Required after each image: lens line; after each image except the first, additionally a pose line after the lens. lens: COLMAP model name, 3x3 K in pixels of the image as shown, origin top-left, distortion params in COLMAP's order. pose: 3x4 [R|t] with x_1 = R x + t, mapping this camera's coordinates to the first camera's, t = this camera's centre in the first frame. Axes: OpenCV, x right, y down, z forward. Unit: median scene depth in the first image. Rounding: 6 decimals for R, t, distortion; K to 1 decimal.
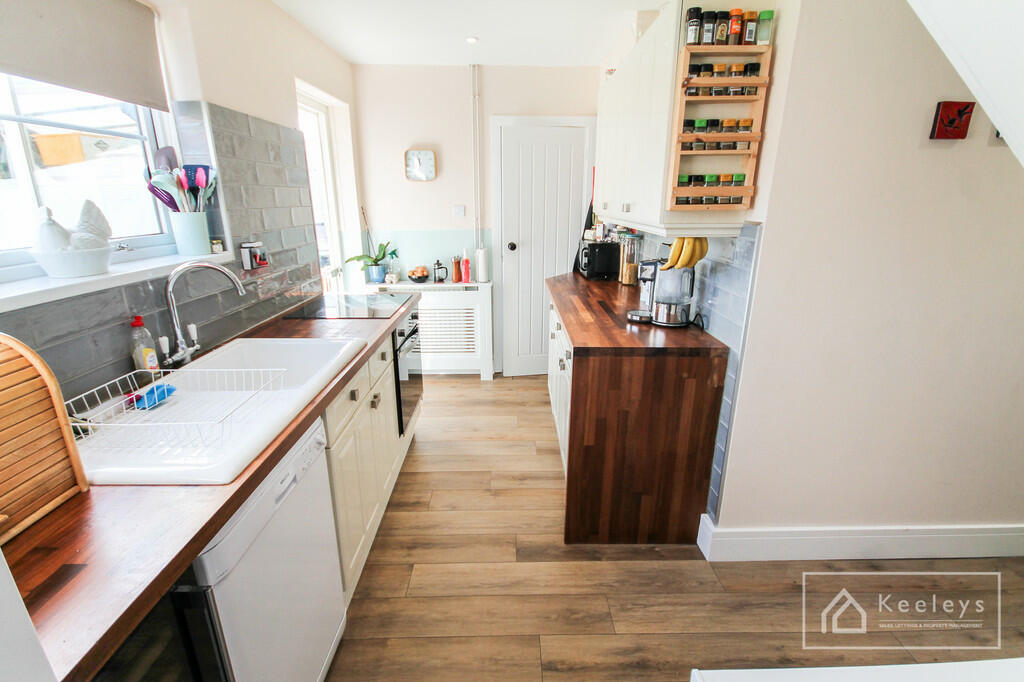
lens RADIAL K [[491.1, 0, 515.8], [0, 491.1, 346.1], [0, 0, 1]] dist [0.016307, -0.010977]
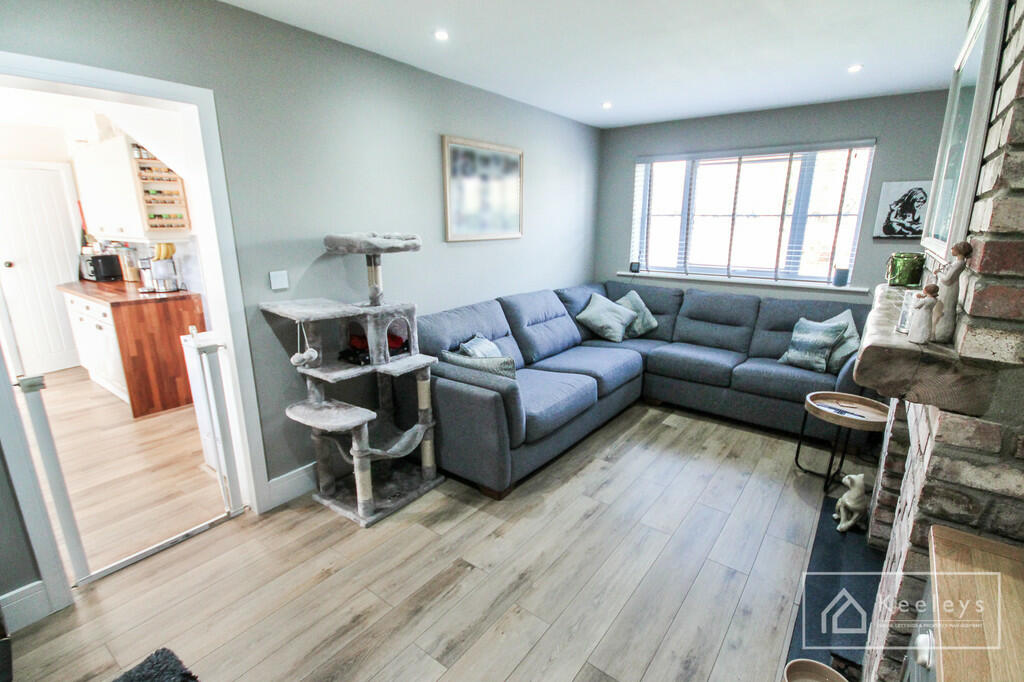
lens RADIAL K [[491.1, 0, 515.8], [0, 491.1, 346.1], [0, 0, 1]] dist [0.016307, -0.010977]
pose [[0.622196, -0.207157, 0.754956, -0.377842], [0.233979, 0.969483, 0.073188, 0.386910], [-0.747078, 0.131106, 0.651679, -1.383014]]
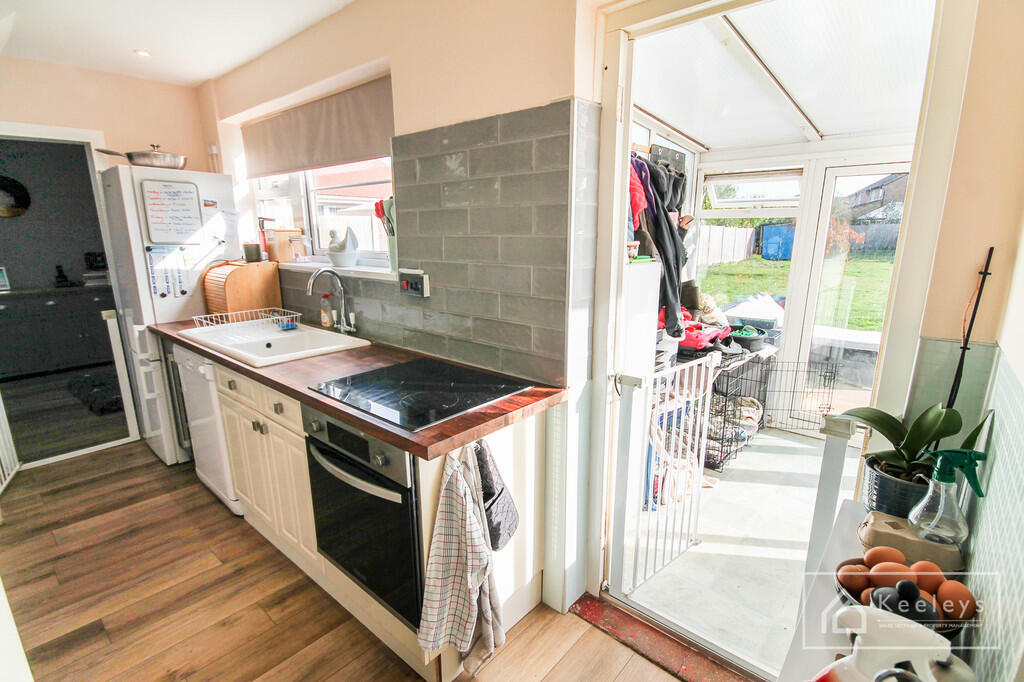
lens RADIAL K [[491.1, 0, 515.8], [0, 491.1, 346.1], [0, 0, 1]] dist [0.016307, -0.010977]
pose [[-0.667032, 0.177484, -0.723580, 0.065375], [-0.217162, 0.882719, 0.416710, -0.601969], [0.712677, 0.435093, -0.550259, 1.989869]]
